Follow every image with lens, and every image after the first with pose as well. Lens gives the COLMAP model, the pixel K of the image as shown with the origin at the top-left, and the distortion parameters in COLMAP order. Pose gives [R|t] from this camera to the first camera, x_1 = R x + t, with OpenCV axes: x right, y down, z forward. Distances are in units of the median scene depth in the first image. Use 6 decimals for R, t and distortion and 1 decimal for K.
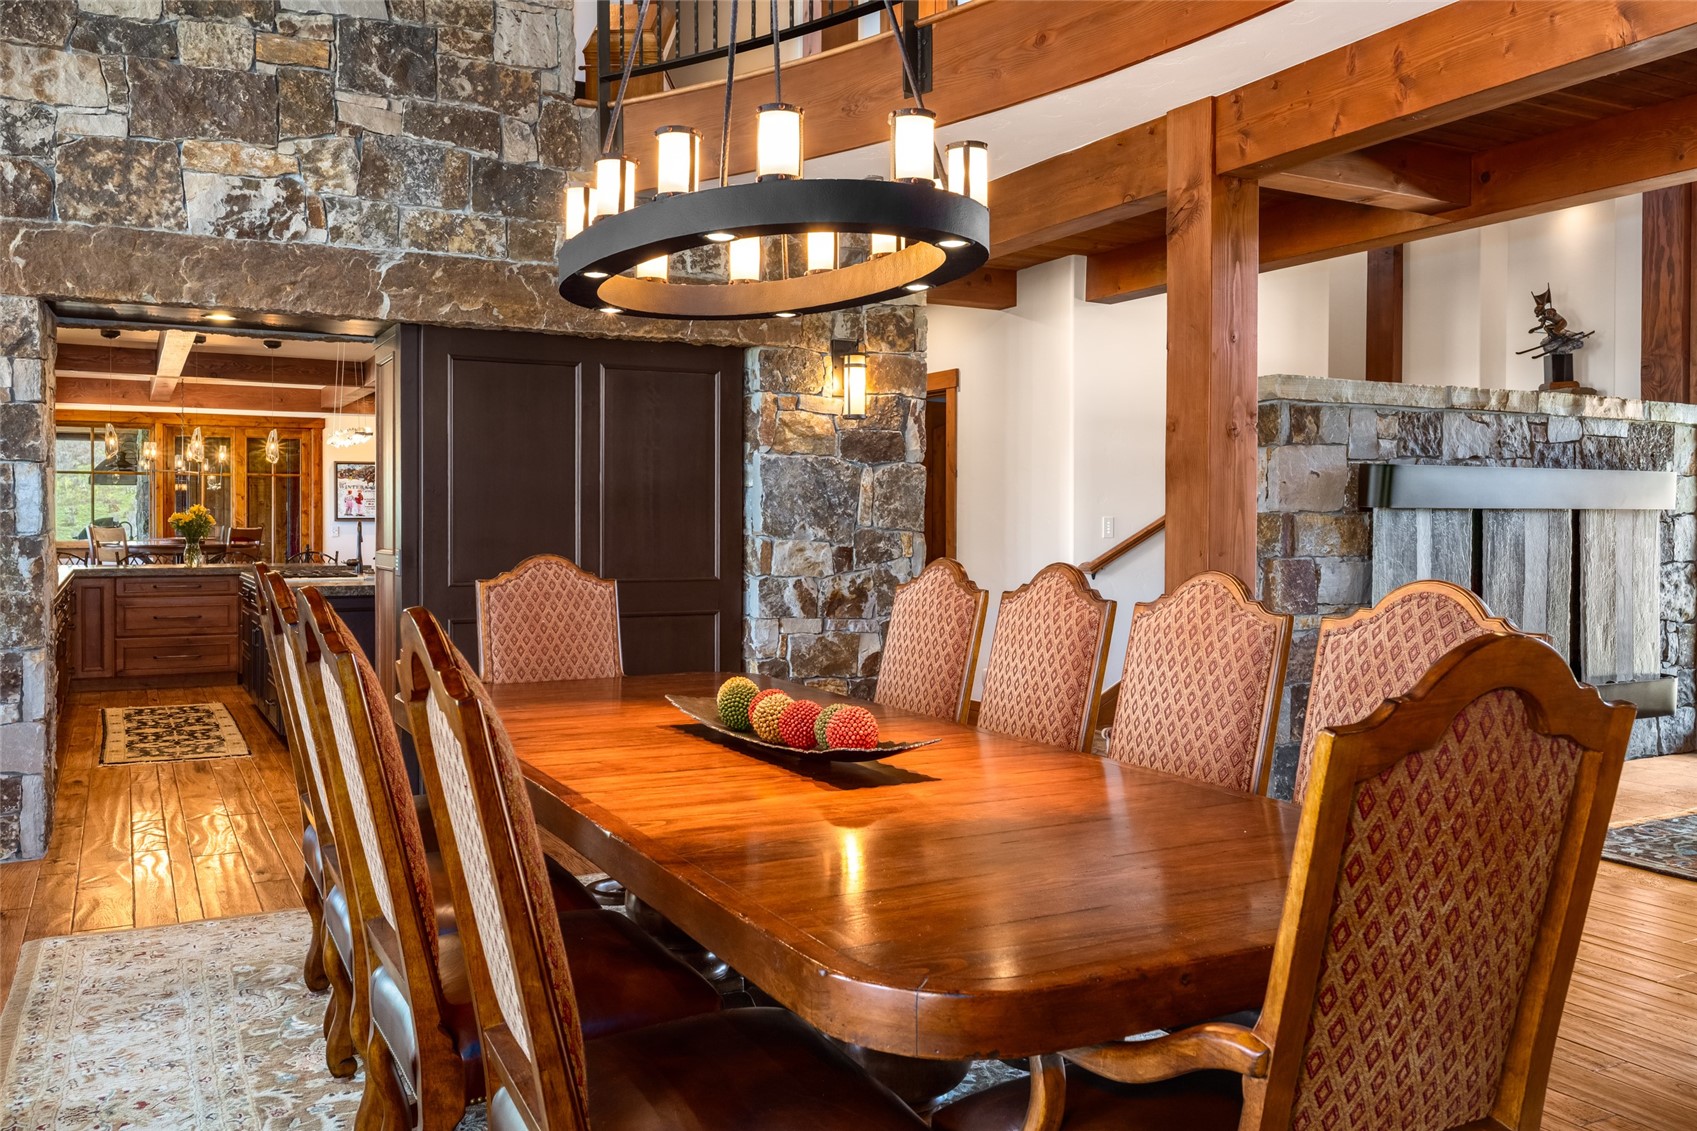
lens RADIAL K [[1392.2, 0, 856.7], [0, 1392.2, 537.8], [0, 0, 1]] dist [0.003159, 0.000246]
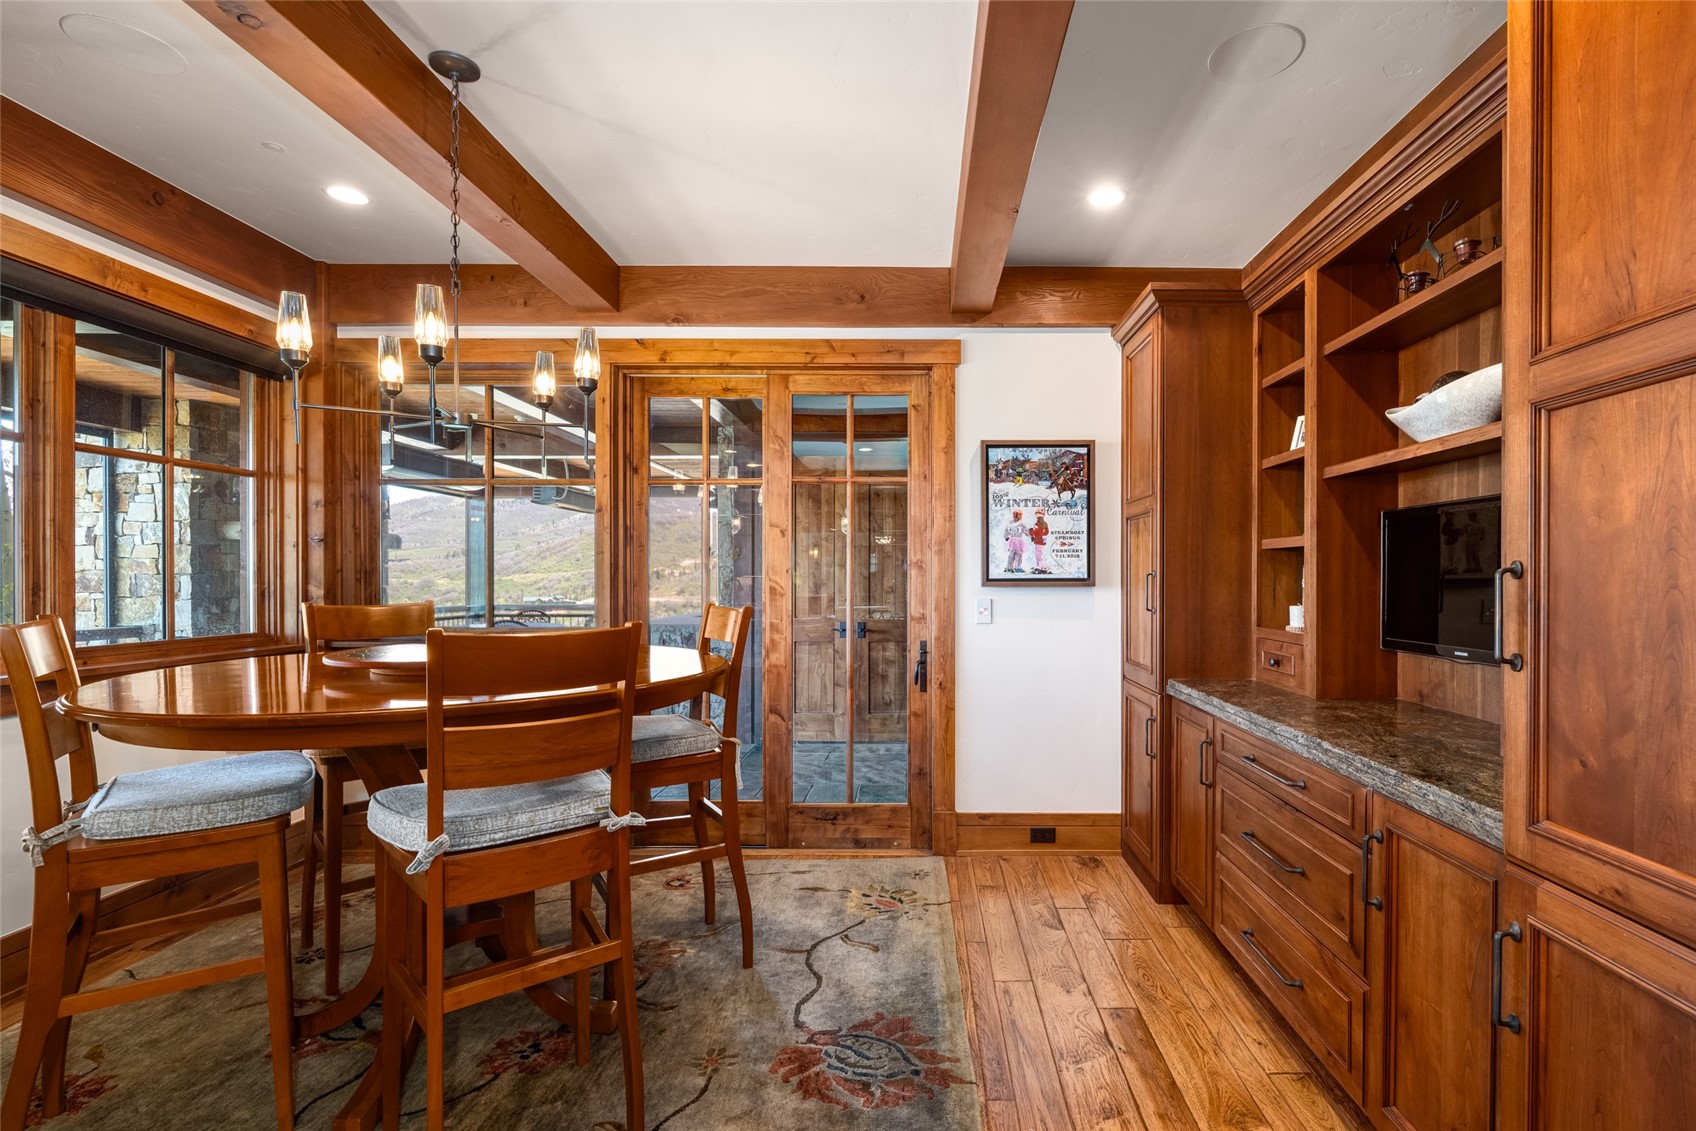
lens RADIAL K [[756.9, 0, 896.6], [0, 756.9, 575.5], [0, 0, 1]] dist [-0.009136, 0.002107]
pose [[0.879708, -0.000960, -0.475514, -0.295665], [-0.002287, 0.999978, -0.006248, -0.014112], [0.475509, 0.006584, 0.879686, 0.804508]]
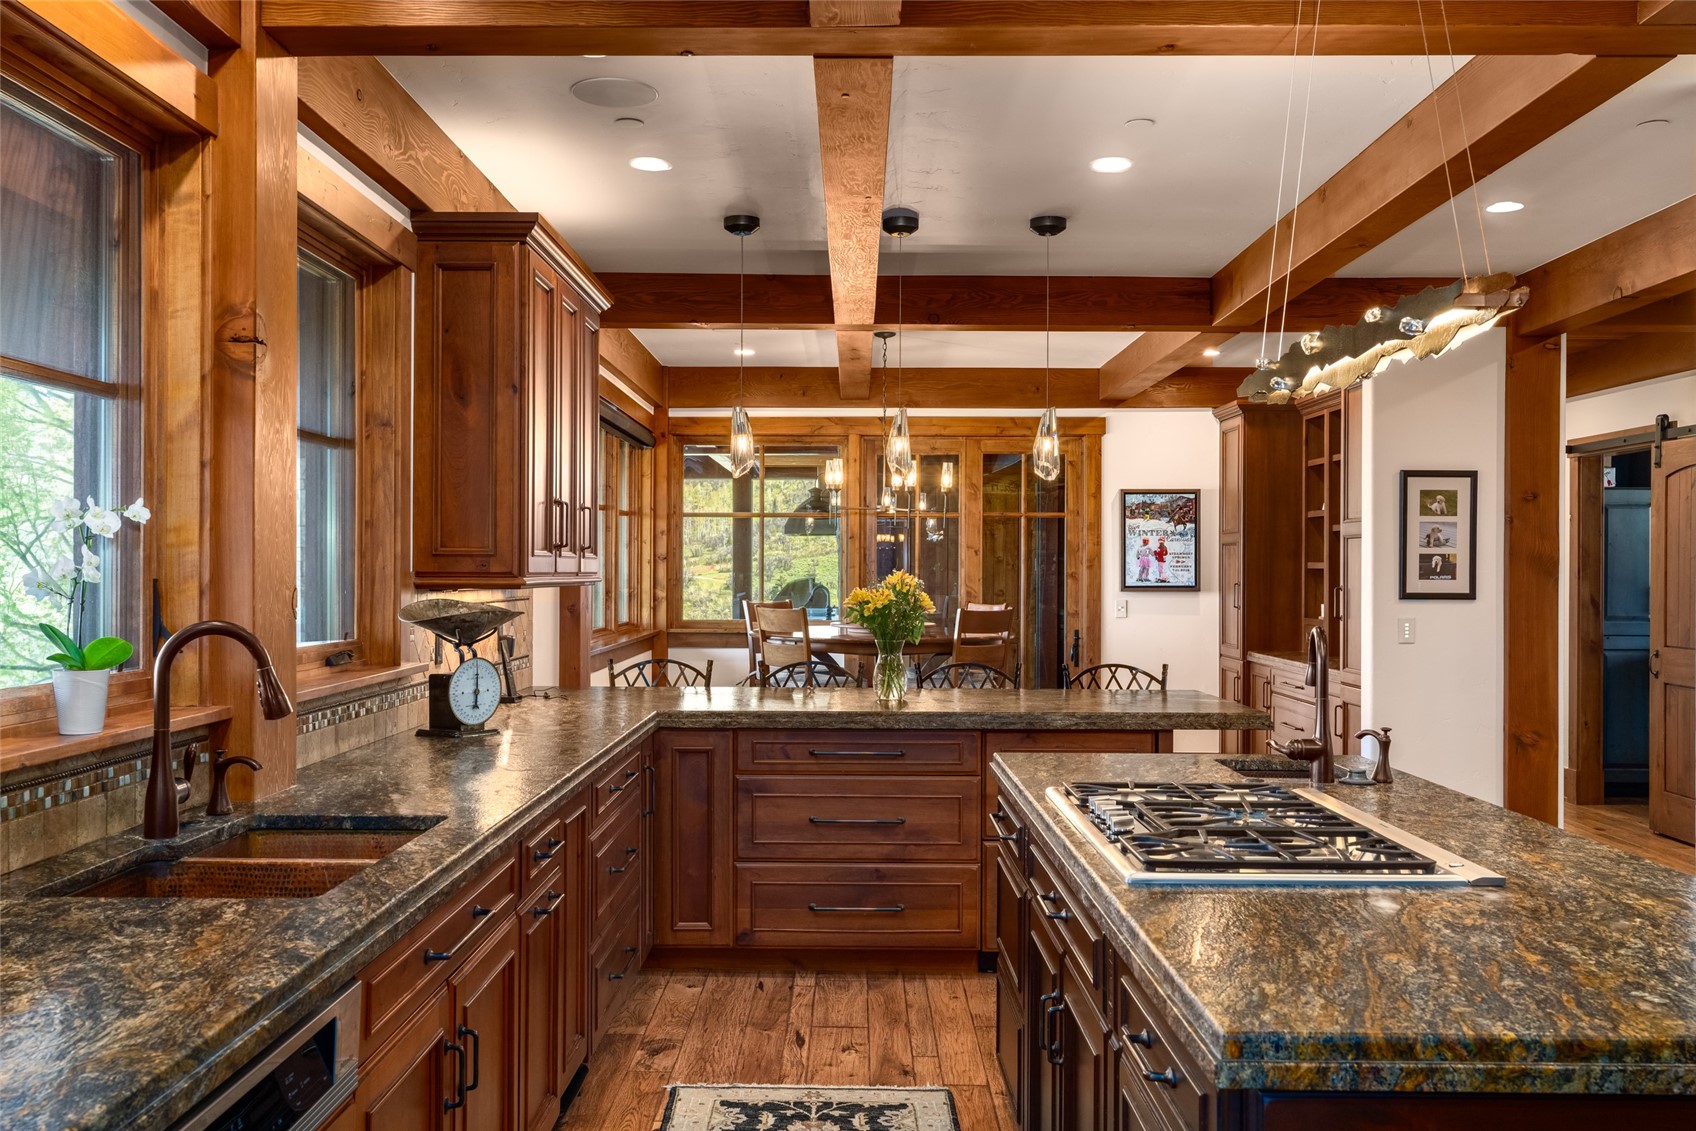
lens RADIAL K [[1374.0, 0, 843.9], [0, 1374.0, 562.1], [0, 0, 1]] dist [0.074614, 0.002183]
pose [[0.877375, -0.002879, -0.479797, -0.201947], [-0.005212, 0.999866, -0.015529, -0.015001], [0.479777, 0.016126, 0.877242, 0.442022]]
